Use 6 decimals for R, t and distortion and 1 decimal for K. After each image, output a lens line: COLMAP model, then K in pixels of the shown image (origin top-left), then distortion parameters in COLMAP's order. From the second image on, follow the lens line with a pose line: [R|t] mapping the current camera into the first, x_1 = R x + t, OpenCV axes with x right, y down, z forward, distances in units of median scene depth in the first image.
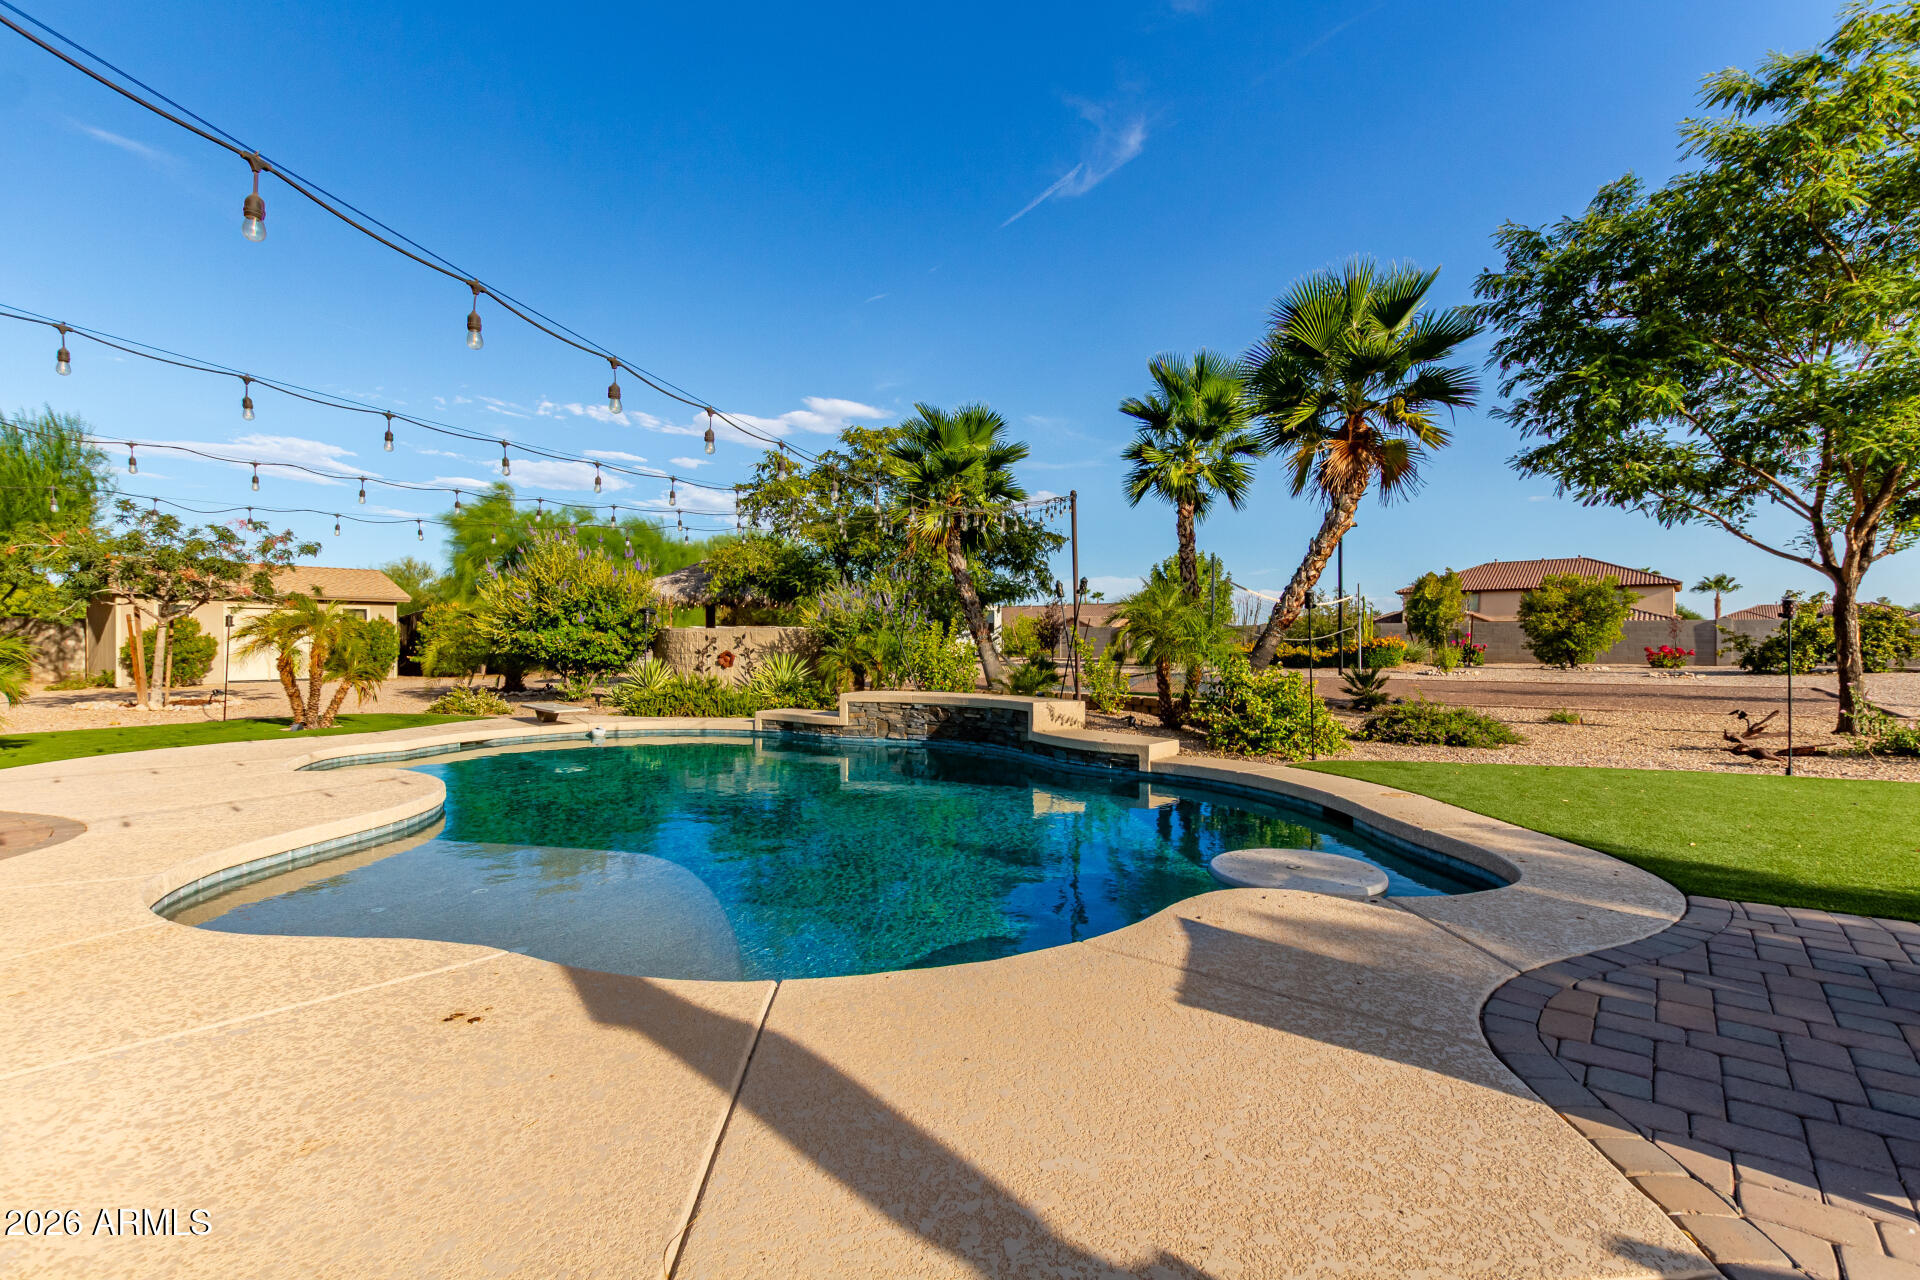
lens RADIAL K [[878.0, 0, 966.2], [0, 878.0, 635.1], [0, 0, 1]] dist [0.013442, -0.002629]
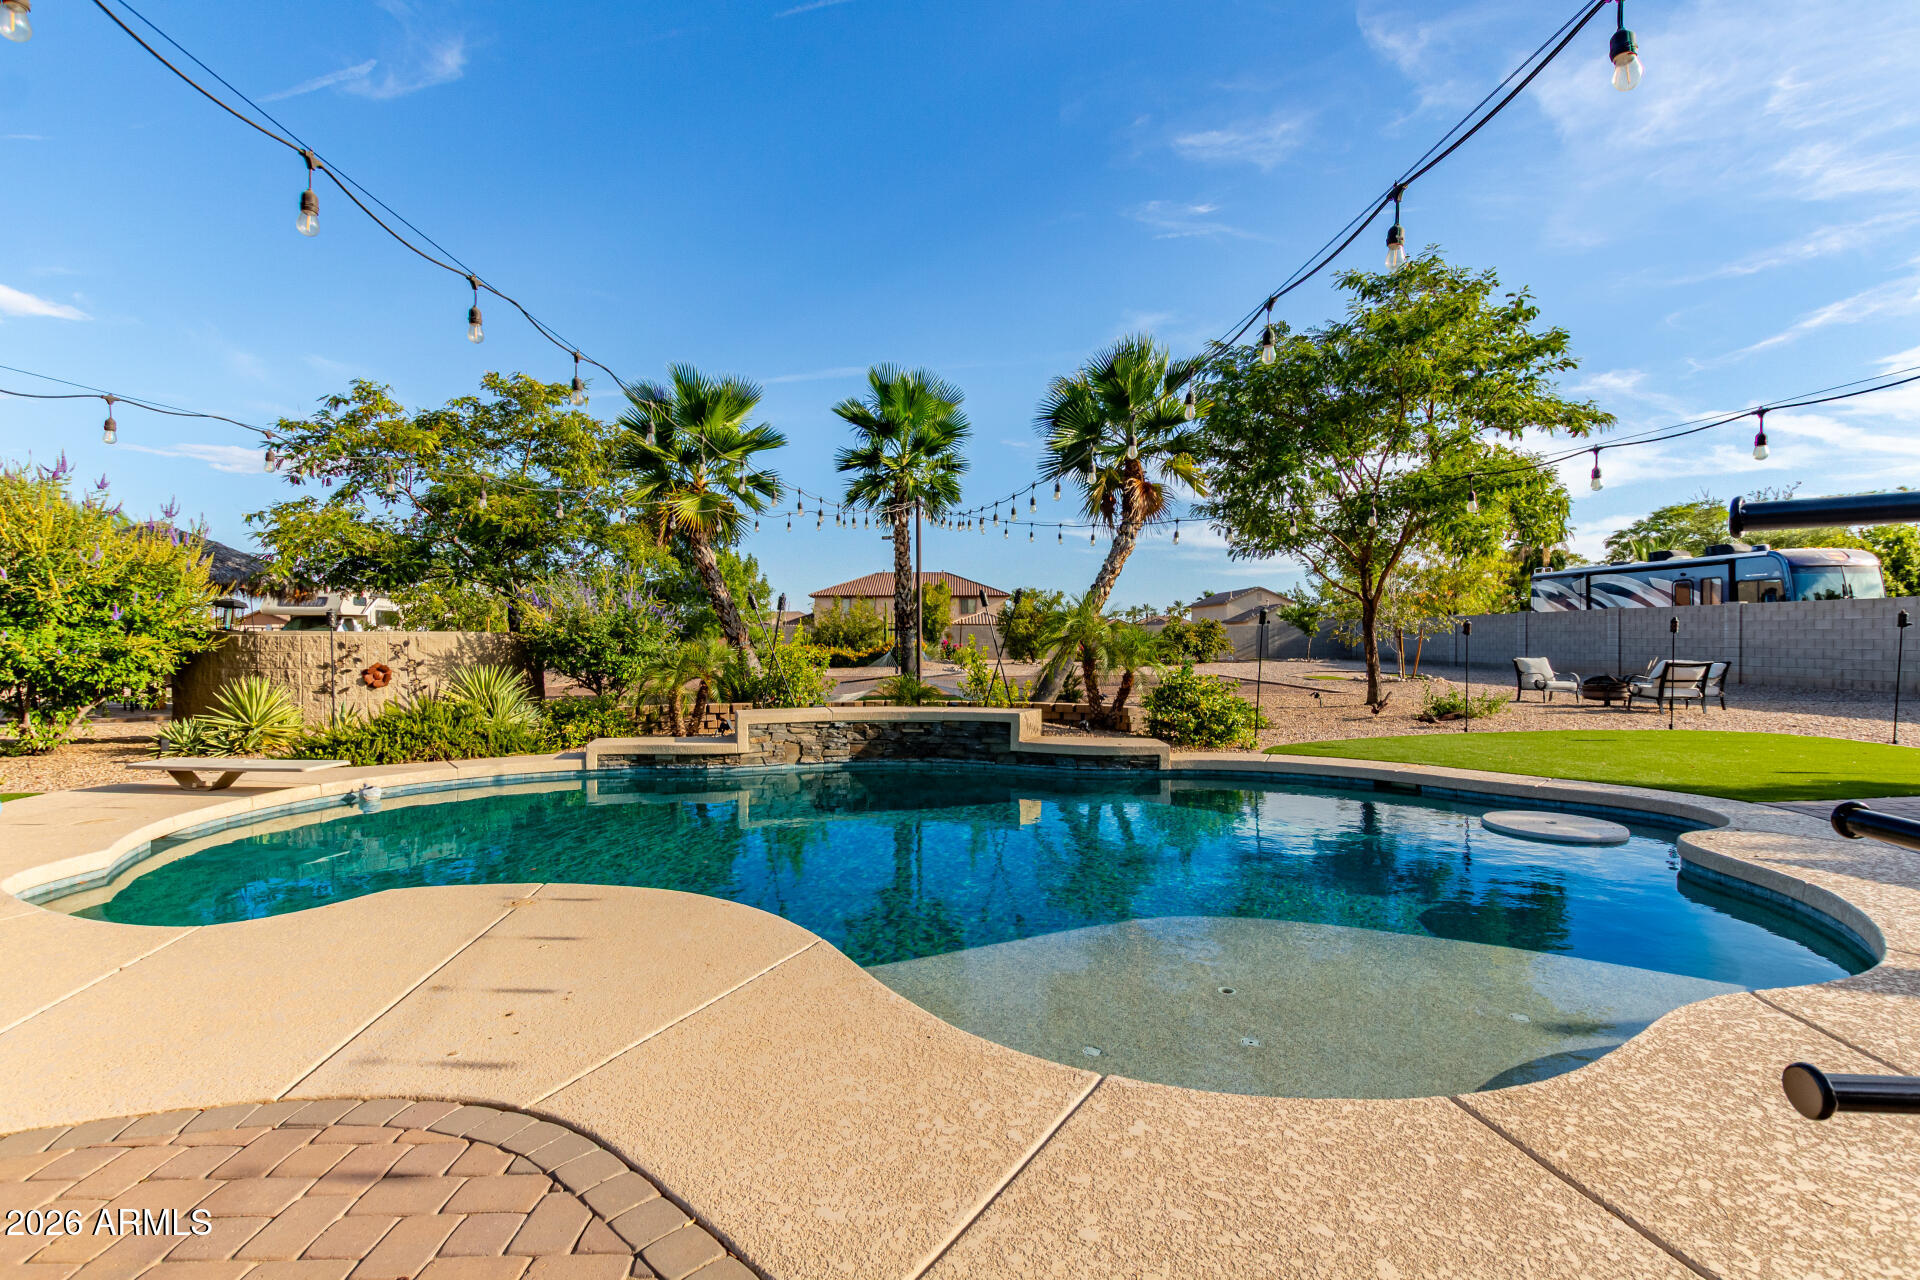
lens RADIAL K [[878.0, 0, 957.0], [0, 878.0, 640.4], [0, 0, 1]] dist [0.013442, -0.002629]
pose [[0.767316, -0.001504, 0.641267, -0.492418], [-0.004655, 0.999958, 0.007915, -0.011223], [-0.641252, -0.009059, 0.767277, 0.217839]]
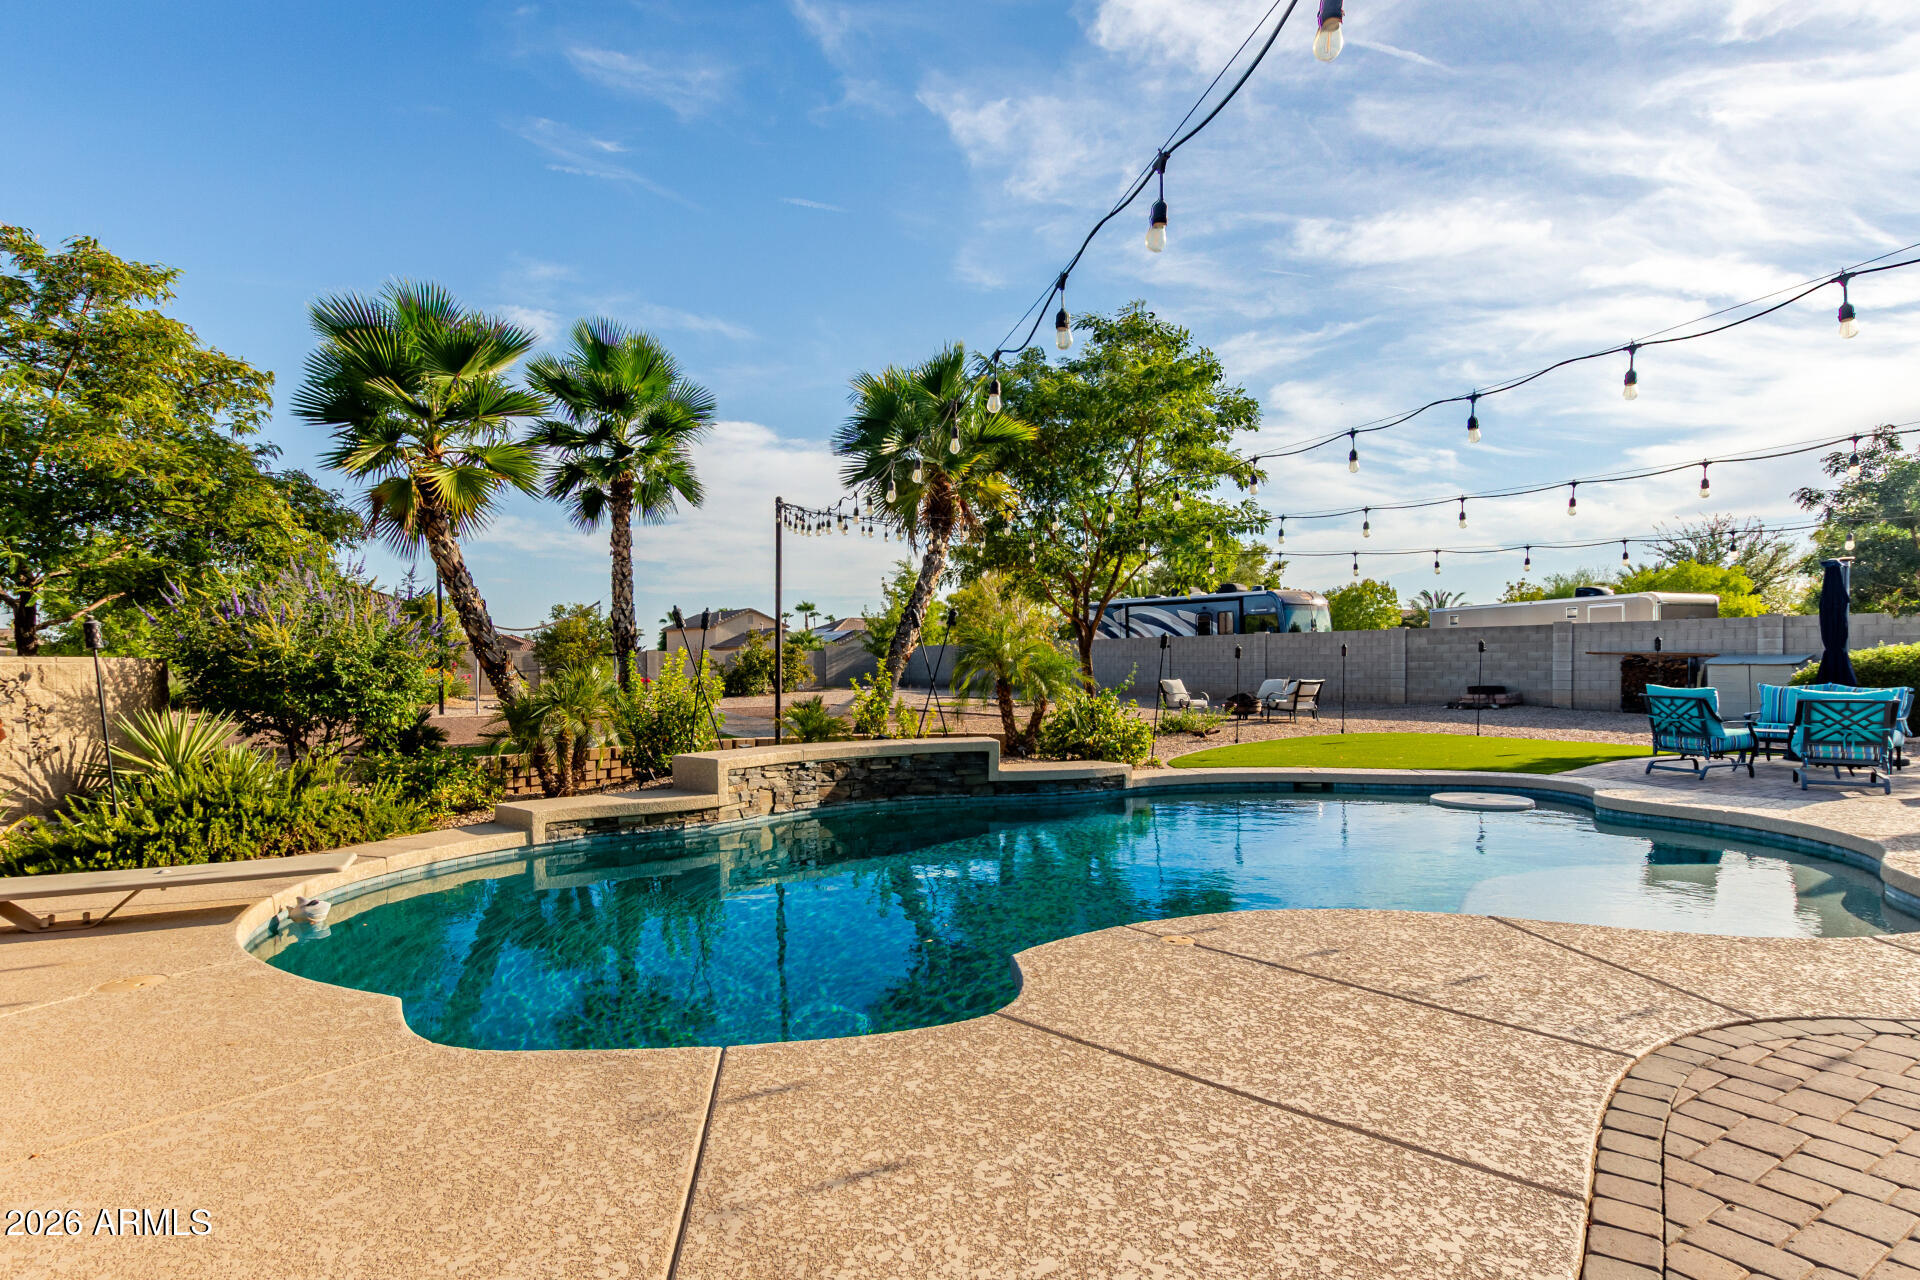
lens RADIAL K [[1041.8, 0, 935.2], [0, 1041.8, 687.9], [0, 0, 1]] dist [0.032311, -0.001611]
pose [[0.303910, -0.022735, 0.952429, -0.808796], [0.000744, 0.999721, 0.023627, -0.006317], [-0.952700, -0.006472, 0.303842, 0.570372]]
